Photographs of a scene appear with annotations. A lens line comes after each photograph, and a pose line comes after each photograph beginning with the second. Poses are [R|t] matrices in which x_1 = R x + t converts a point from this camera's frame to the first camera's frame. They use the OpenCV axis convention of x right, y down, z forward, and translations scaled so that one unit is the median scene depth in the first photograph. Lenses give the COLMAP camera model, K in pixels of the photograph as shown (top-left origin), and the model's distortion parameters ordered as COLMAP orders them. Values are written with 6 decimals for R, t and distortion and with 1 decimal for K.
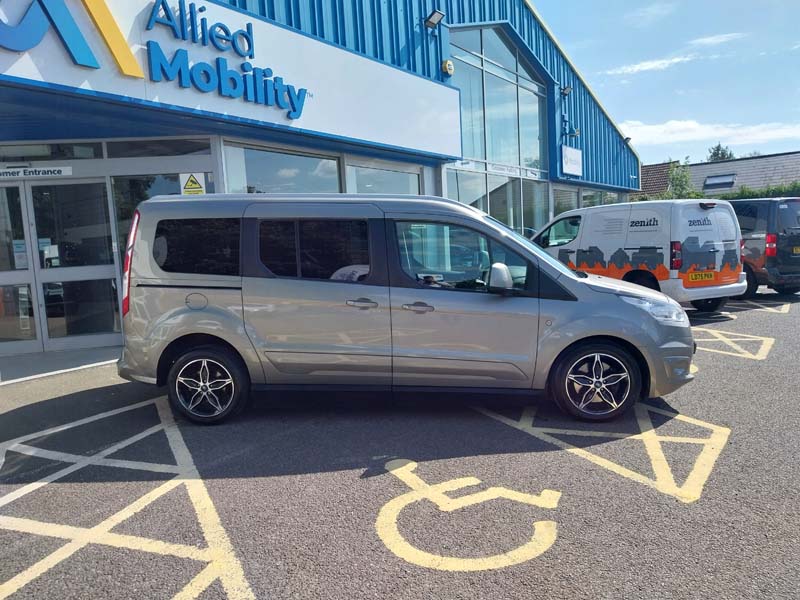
lens RADIAL K [[599.9, 0, 389.2], [0, 599.9, 299.2], [0, 0, 1]] dist [0.002931, -0.005468]
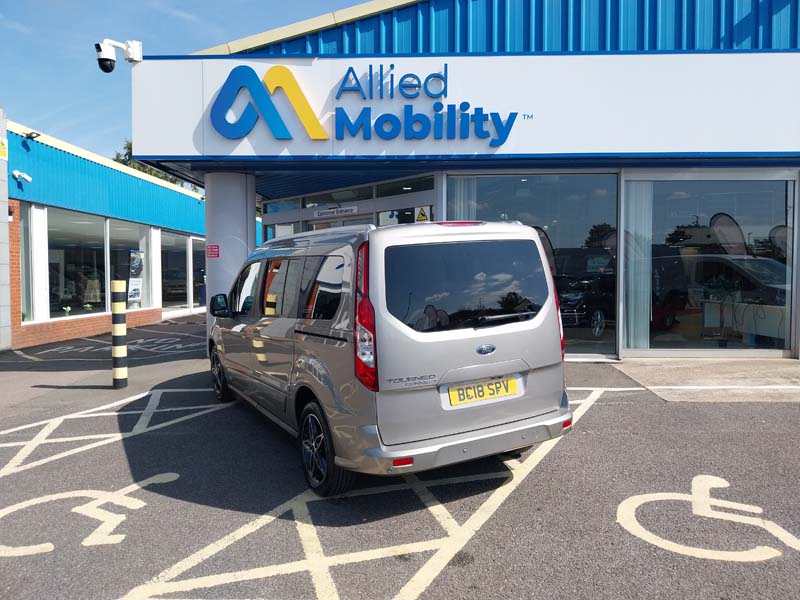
lens RADIAL K [[588.8, 0, 398.1], [0, 588.8, 304.0], [0, 0, 1]] dist [-0.001785, -0.057321]
pose [[0.571380, 0.096590, -0.814982, 0.564869], [-0.102316, 0.993686, 0.046036, -0.074880], [0.814283, 0.057081, 0.577655, 0.335252]]
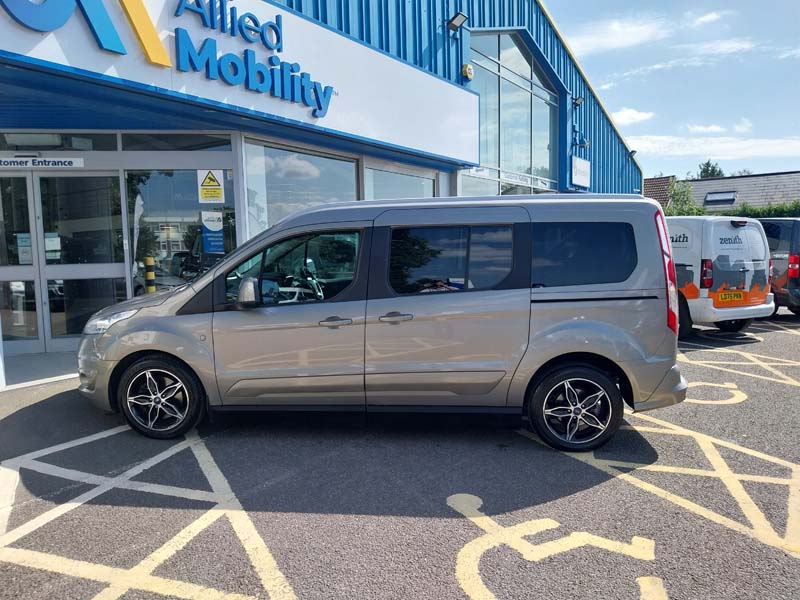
lens RADIAL K [[600.1, 0, 386.5], [0, 600.1, 299.7], [0, 0, 1]] dist [-0.001268, -0.000929]
pose [[0.999211, 0.034404, 0.019846, -0.061641], [-0.034304, 0.999397, -0.005365, -0.009070], [-0.020018, 0.004680, 0.999789, 0.044983]]
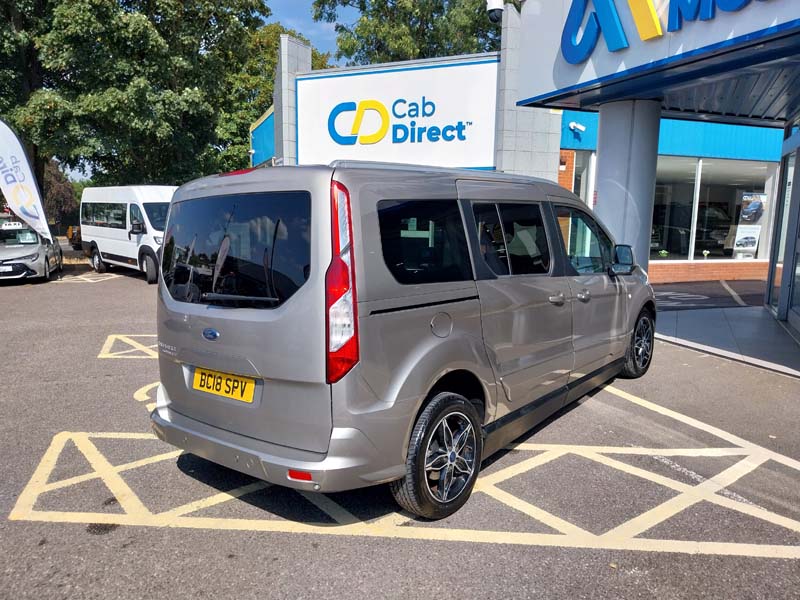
lens RADIAL K [[600.4, 0, 411.8], [0, 600.4, 317.7], [0, 0, 1]] dist [-0.006737, -0.001807]
pose [[-0.547678, 0.196187, -0.813363, 0.467753], [-0.050561, 0.962584, 0.266226, -0.144265], [0.835160, 0.186931, -0.517267, 0.969961]]
